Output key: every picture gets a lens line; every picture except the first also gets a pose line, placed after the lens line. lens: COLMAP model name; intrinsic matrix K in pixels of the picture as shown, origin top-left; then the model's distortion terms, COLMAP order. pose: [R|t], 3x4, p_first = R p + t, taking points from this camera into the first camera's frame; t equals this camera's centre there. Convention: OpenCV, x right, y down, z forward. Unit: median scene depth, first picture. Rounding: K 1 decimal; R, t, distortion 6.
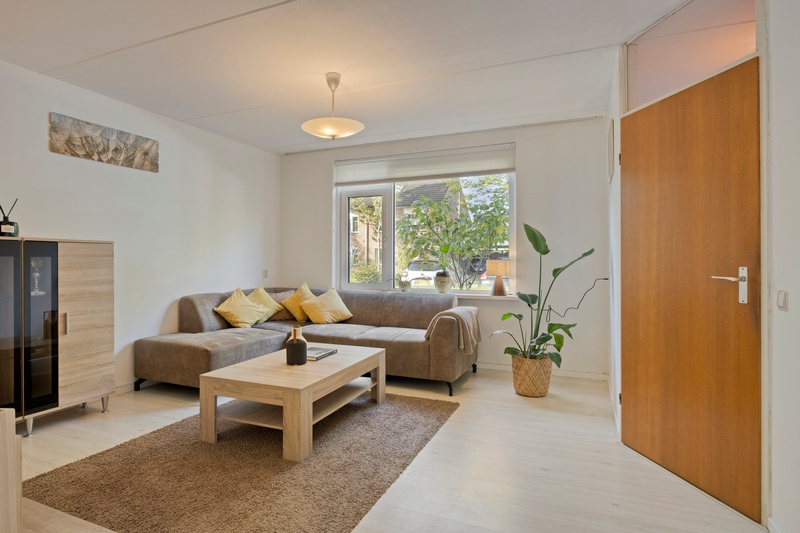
lens RADIAL K [[439.2, 0, 398.1], [0, 439.2, 264.4], [0, 0, 1]] dist [0.000300, 0.000182]
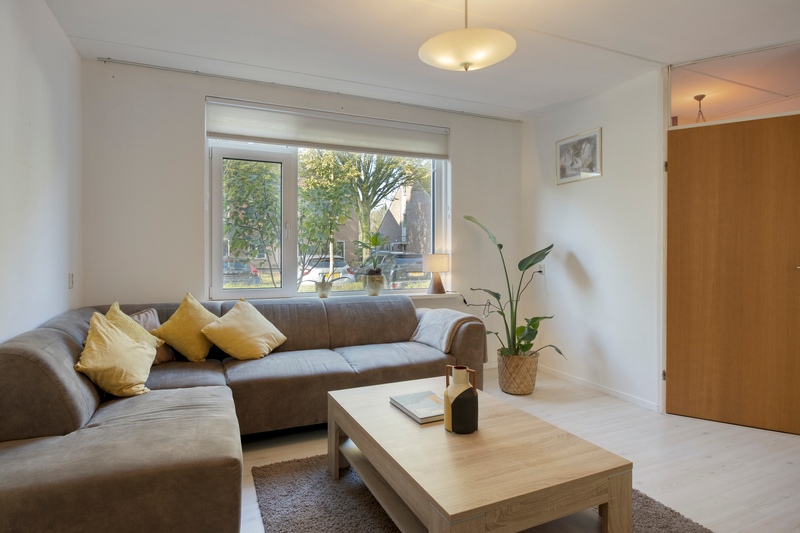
lens RADIAL K [[439.2, 0, 399.5], [0, 439.2, 260.7], [0, 0, 1]] dist [0.000300, 0.000182]
pose [[0.684075, -0.011961, 0.729314, -0.491319], [0.007819, 0.999928, 0.009064, -0.005945], [-0.729370, -0.000498, 0.684119, 0.440734]]
